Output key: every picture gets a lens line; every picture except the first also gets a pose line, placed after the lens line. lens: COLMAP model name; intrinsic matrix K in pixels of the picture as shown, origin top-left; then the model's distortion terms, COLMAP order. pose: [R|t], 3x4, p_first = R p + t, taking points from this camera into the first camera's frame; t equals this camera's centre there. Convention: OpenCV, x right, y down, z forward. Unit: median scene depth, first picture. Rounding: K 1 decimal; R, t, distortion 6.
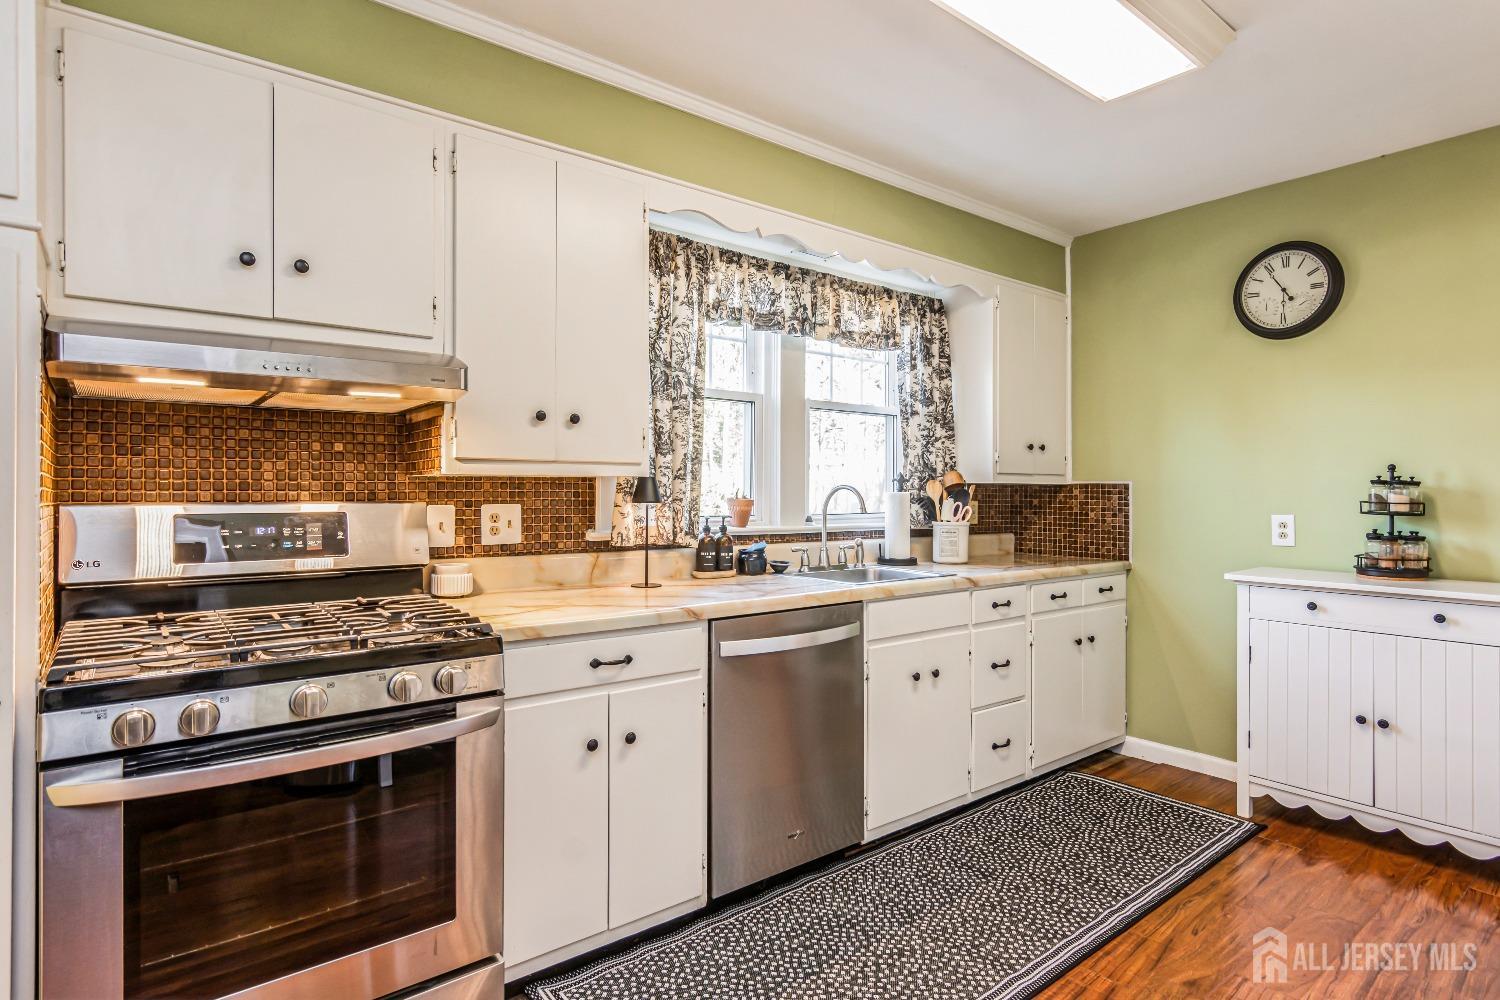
lens RADIAL K [[799.0, 0, 741.5], [0, 799.0, 493.5], [0, 0, 1]] dist [-0.000439, 0.002835]
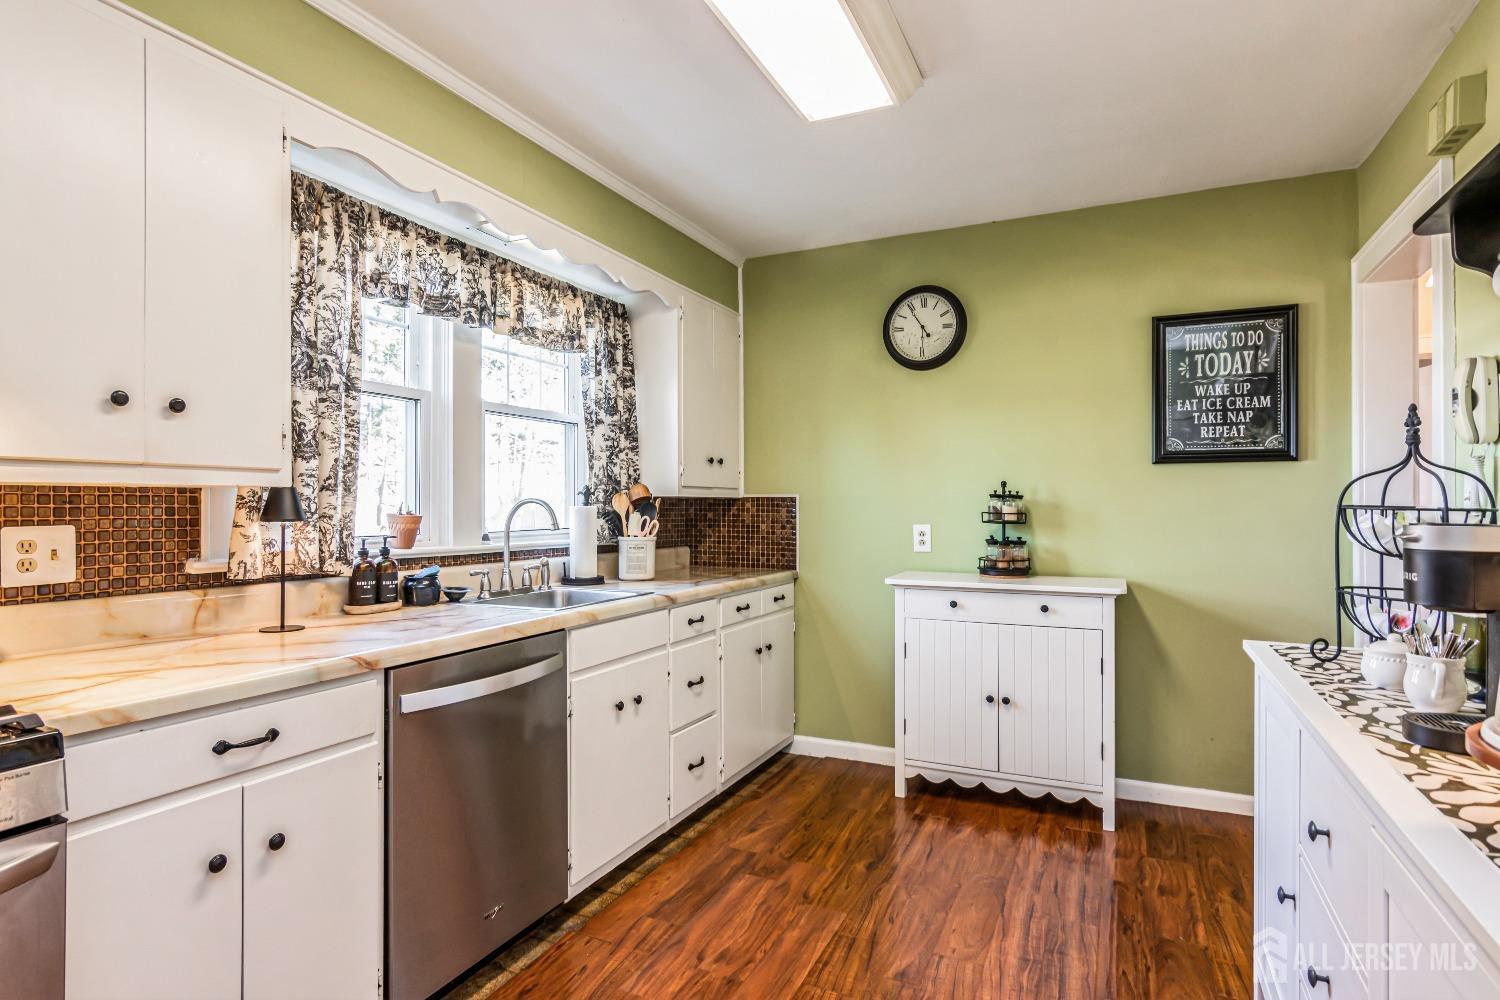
lens RADIAL K [[799.0, 0, 752.5], [0, 799.0, 502.0], [0, 0, 1]] dist [-0.000439, 0.002835]
pose [[0.893993, -0.001944, 0.448076, -0.053718], [0.004746, 0.999976, -0.005130, -0.000680], [-0.448056, 0.006713, 0.893981, 0.100585]]
